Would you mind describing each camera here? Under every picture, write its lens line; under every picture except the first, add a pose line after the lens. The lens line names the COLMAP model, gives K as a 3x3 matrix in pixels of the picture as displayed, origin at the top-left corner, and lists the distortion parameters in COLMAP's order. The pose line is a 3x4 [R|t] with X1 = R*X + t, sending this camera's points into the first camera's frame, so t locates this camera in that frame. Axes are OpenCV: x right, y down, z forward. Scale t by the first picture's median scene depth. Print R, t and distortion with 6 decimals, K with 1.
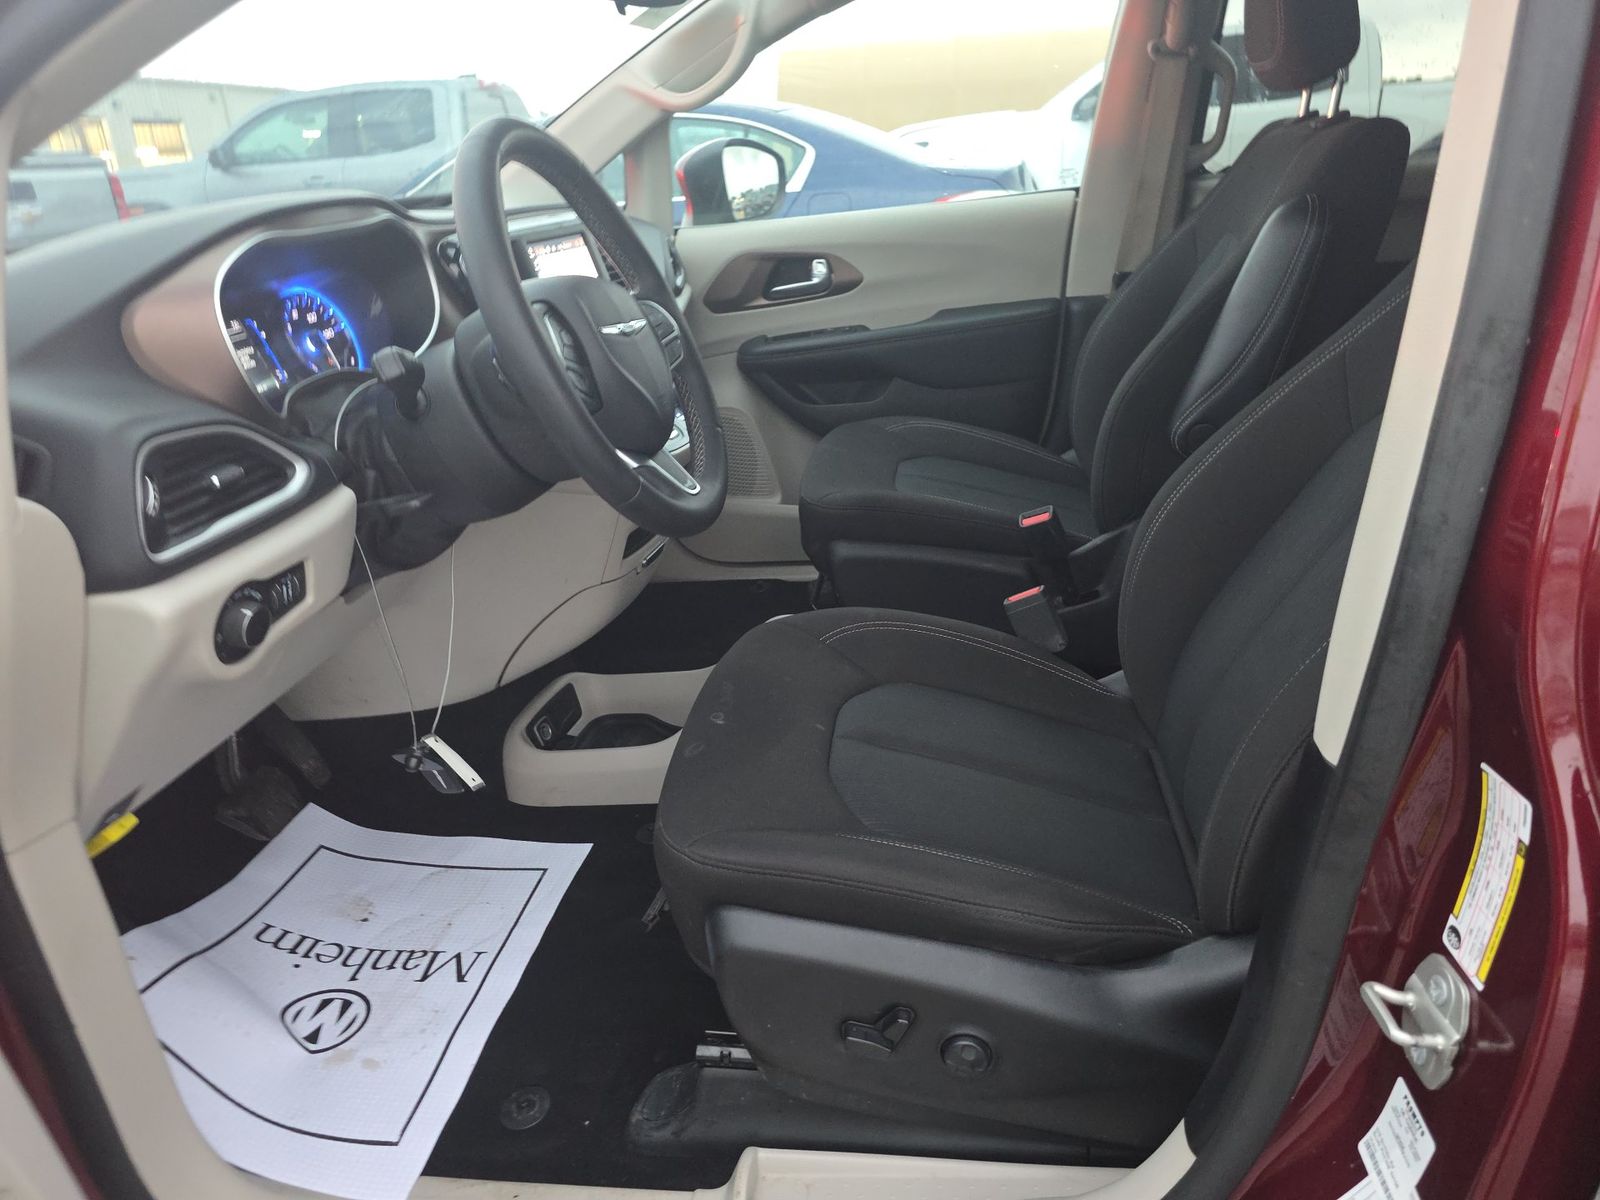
lens RADIAL K [[1074.1, 0, 797.1], [0, 1074.1, 596.2], [0, 0, 1]] dist [0.004239, 0.003012]
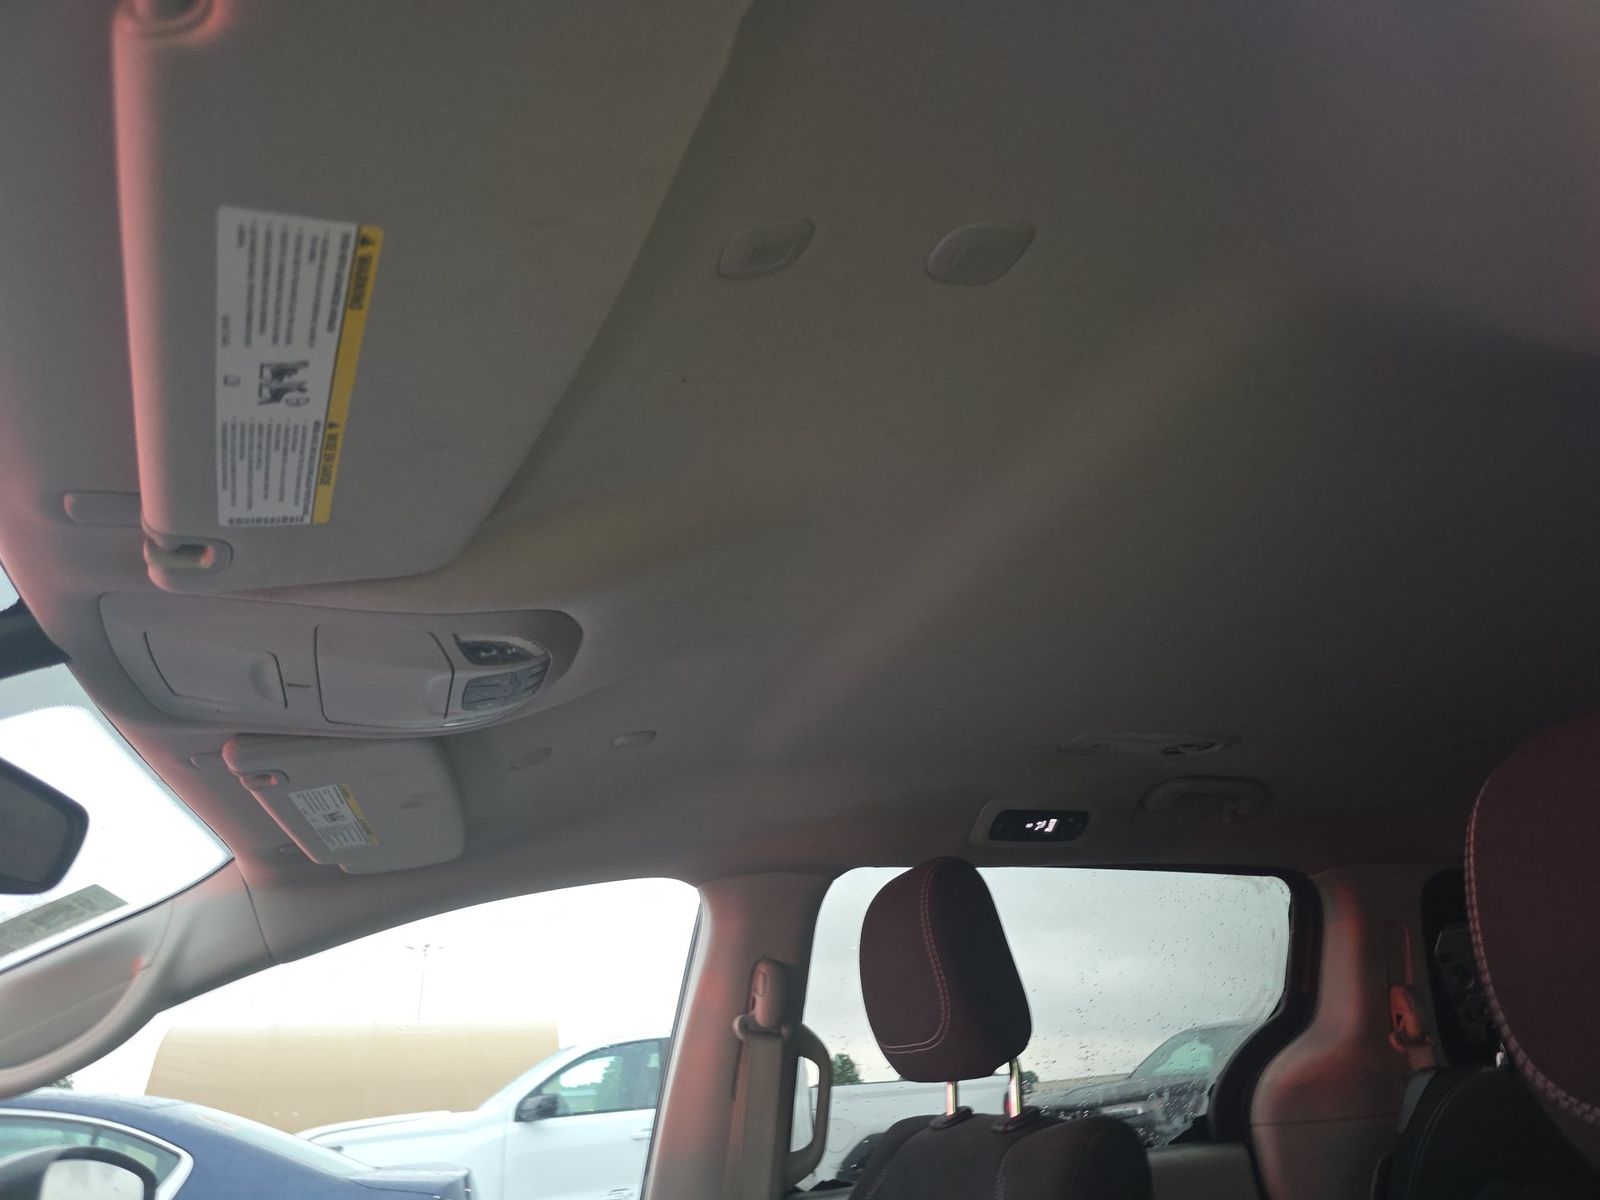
lens RADIAL K [[1074.1, 0, 801.0], [0, 1074.1, 605.2], [0, 0, 1]] dist [0.004239, 0.003012]
pose [[0.882446, 0.203983, 0.423886, -0.016269], [0.189313, 0.670908, -0.716968, -0.106316], [-0.430638, 0.712933, 0.553424, 0.241421]]
